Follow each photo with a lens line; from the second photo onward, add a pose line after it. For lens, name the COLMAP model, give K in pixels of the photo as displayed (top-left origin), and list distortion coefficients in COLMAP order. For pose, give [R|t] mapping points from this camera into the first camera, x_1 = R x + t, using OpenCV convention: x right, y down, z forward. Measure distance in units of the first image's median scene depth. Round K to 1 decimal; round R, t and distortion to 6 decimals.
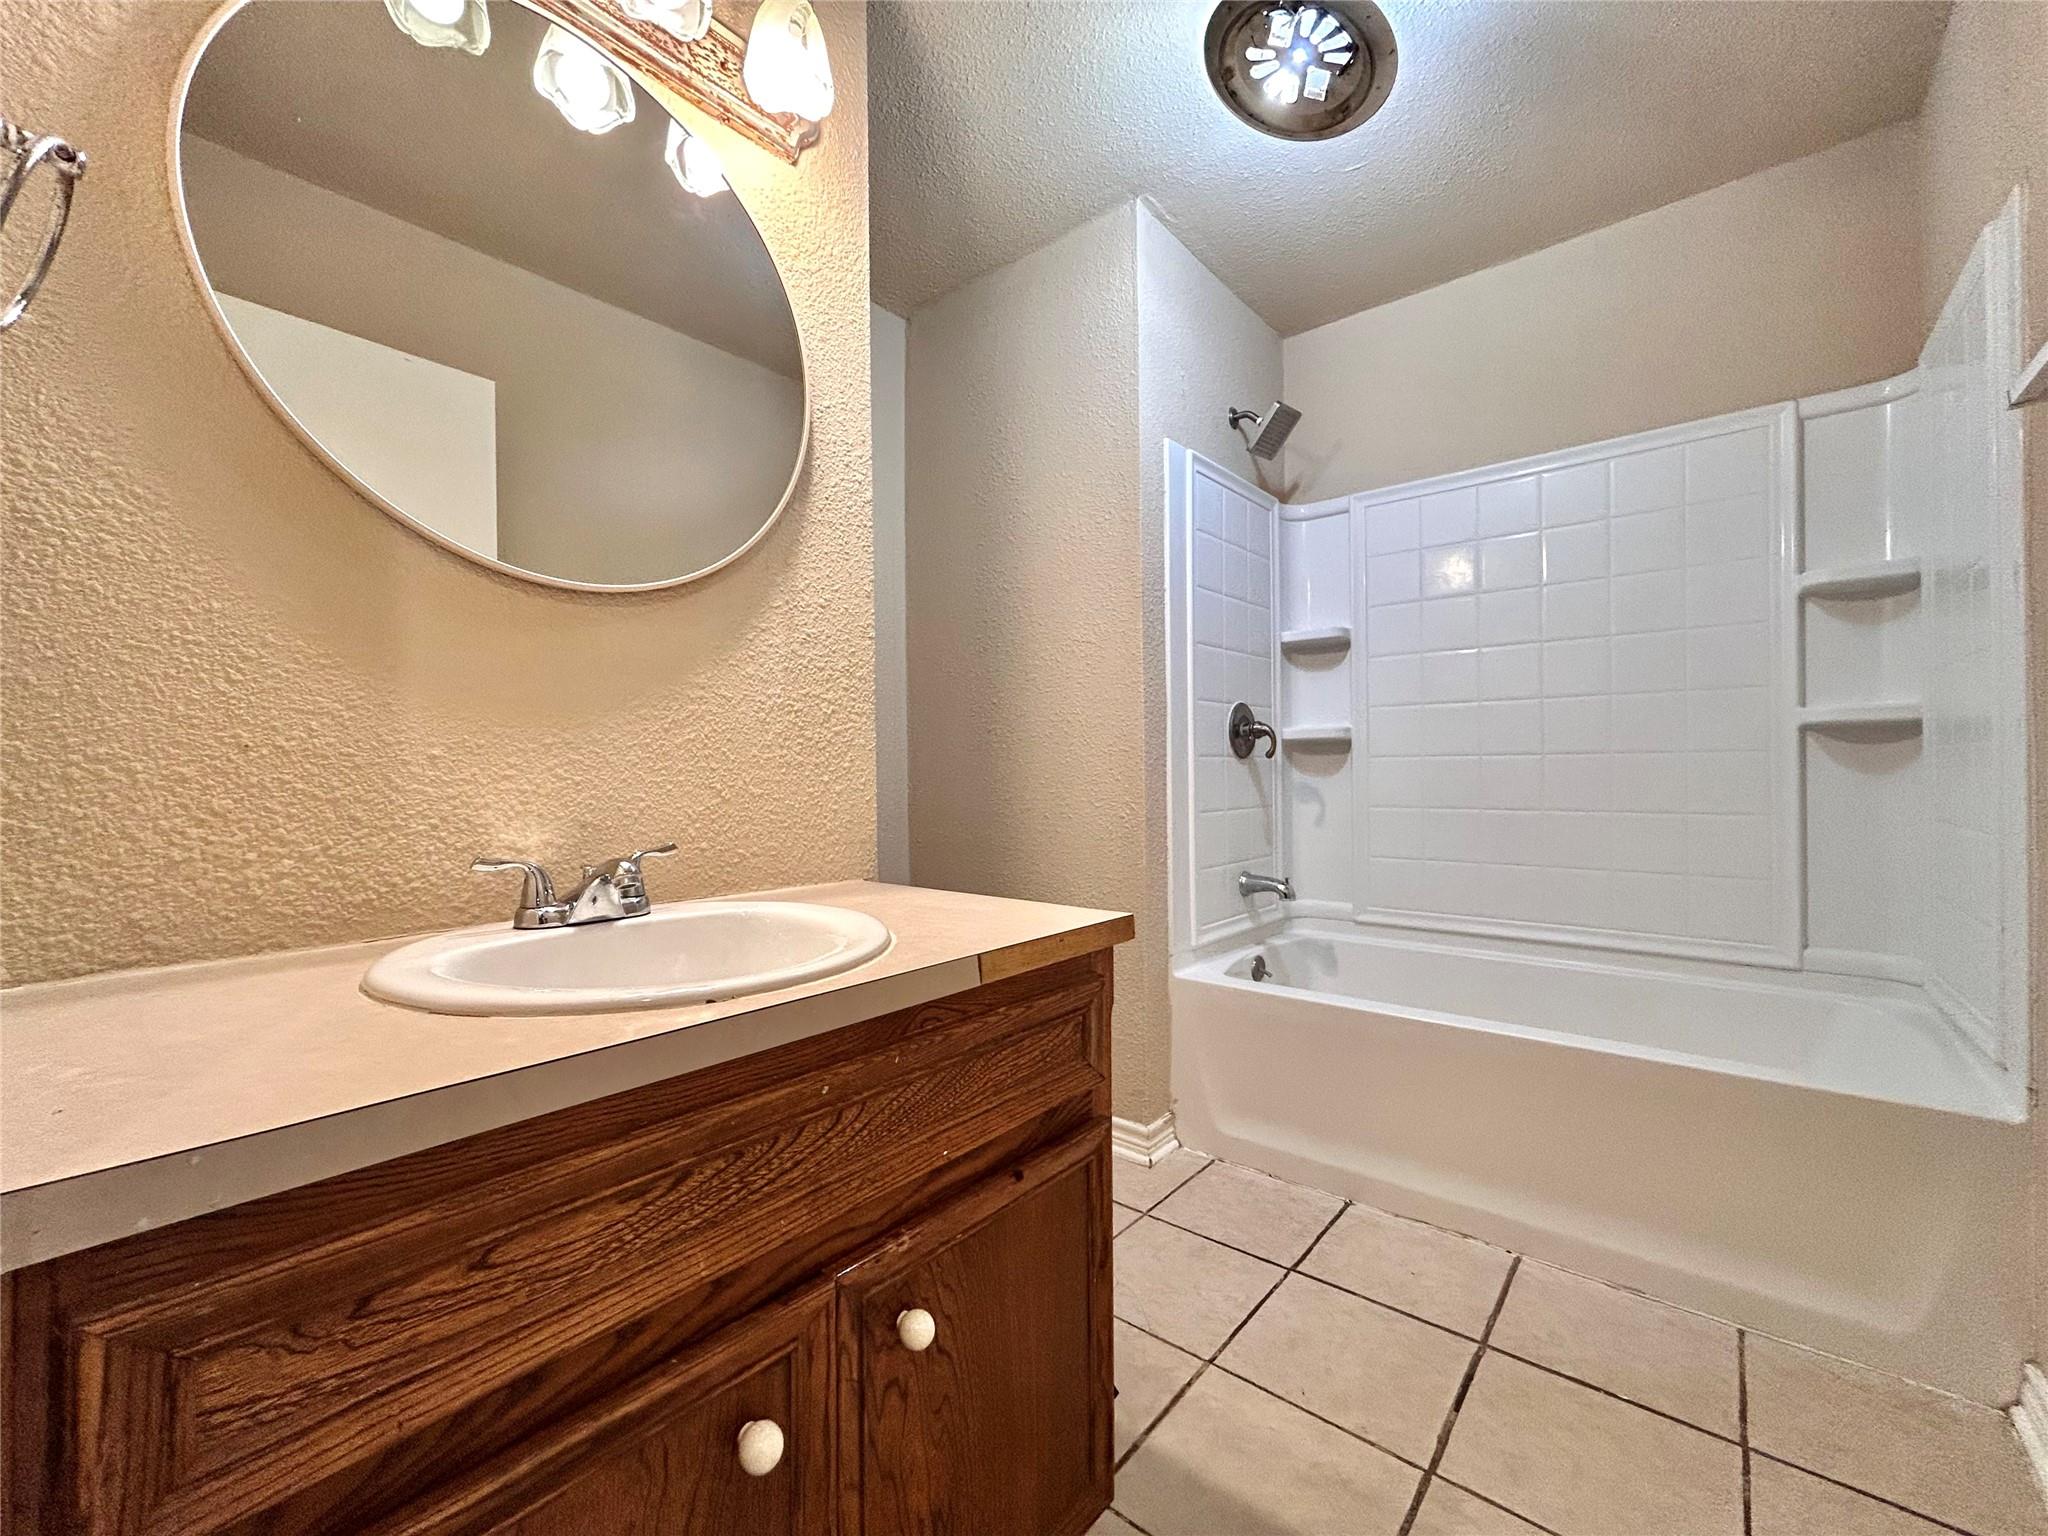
lens RADIAL K [[826.0, 0, 1028.0], [0, 826.0, 769.1], [0, 0, 1]] dist [0.000107, 0.000036]
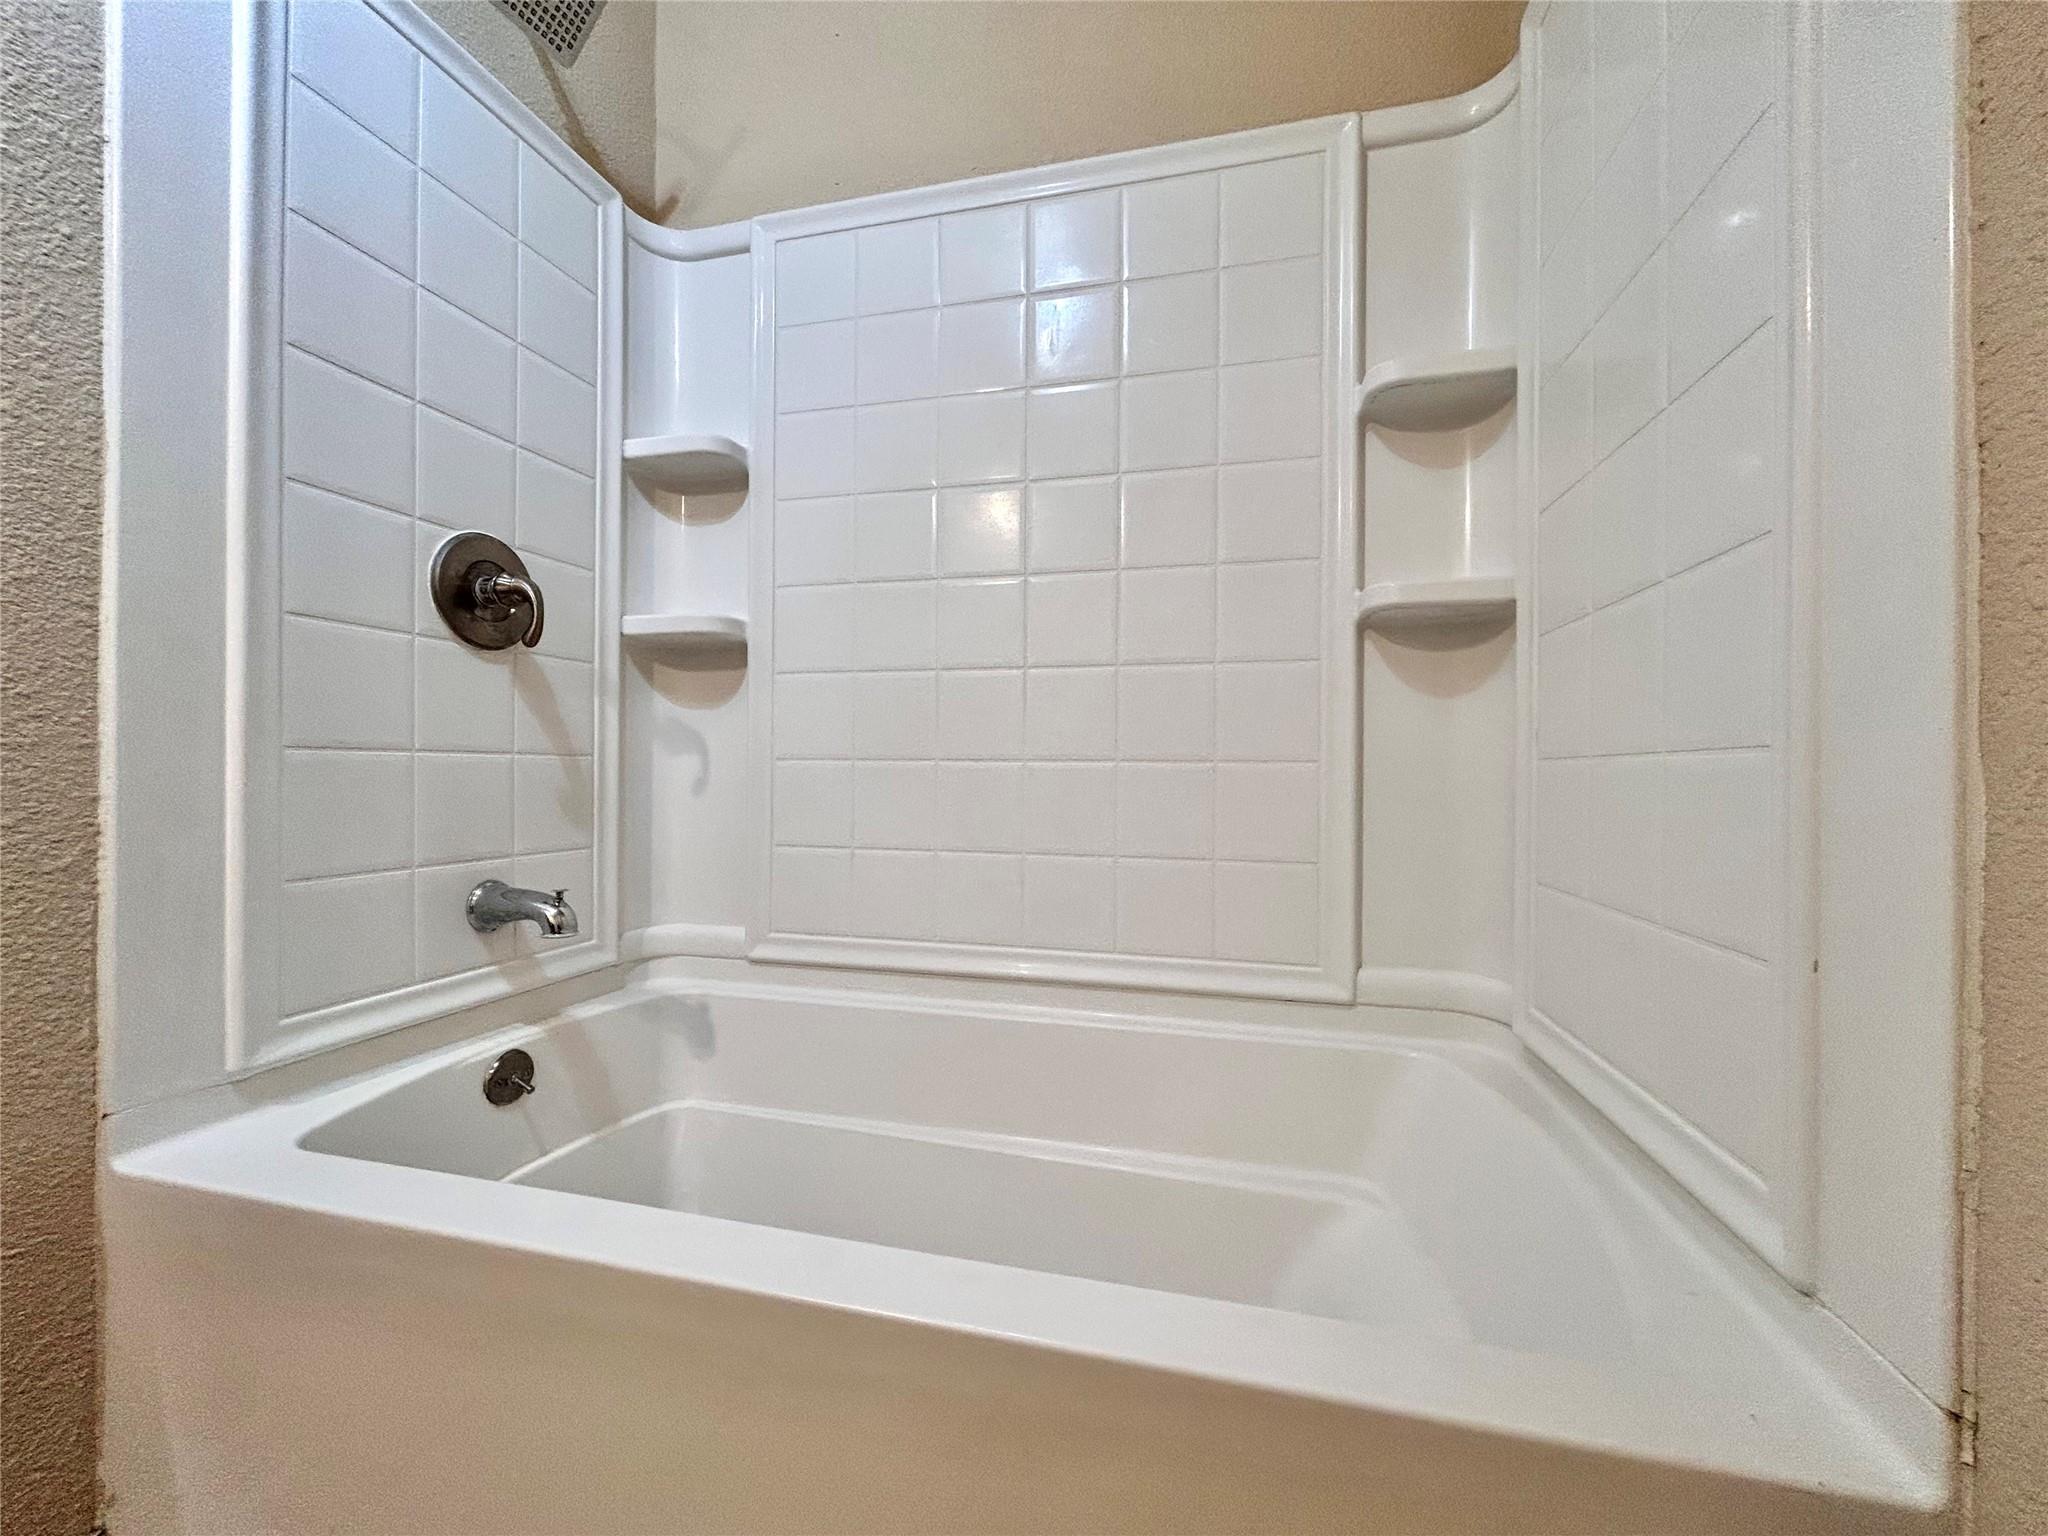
lens RADIAL K [[826.0, 0, 1028.0], [0, 826.0, 769.1], [0, 0, 1]] dist [0.000107, 0.000036]
pose [[0.901482, 0.017420, 0.432466, 0.343400], [-0.016306, 0.999847, -0.006285, 0.056453], [-0.432509, -0.001386, 0.901628, 0.425996]]
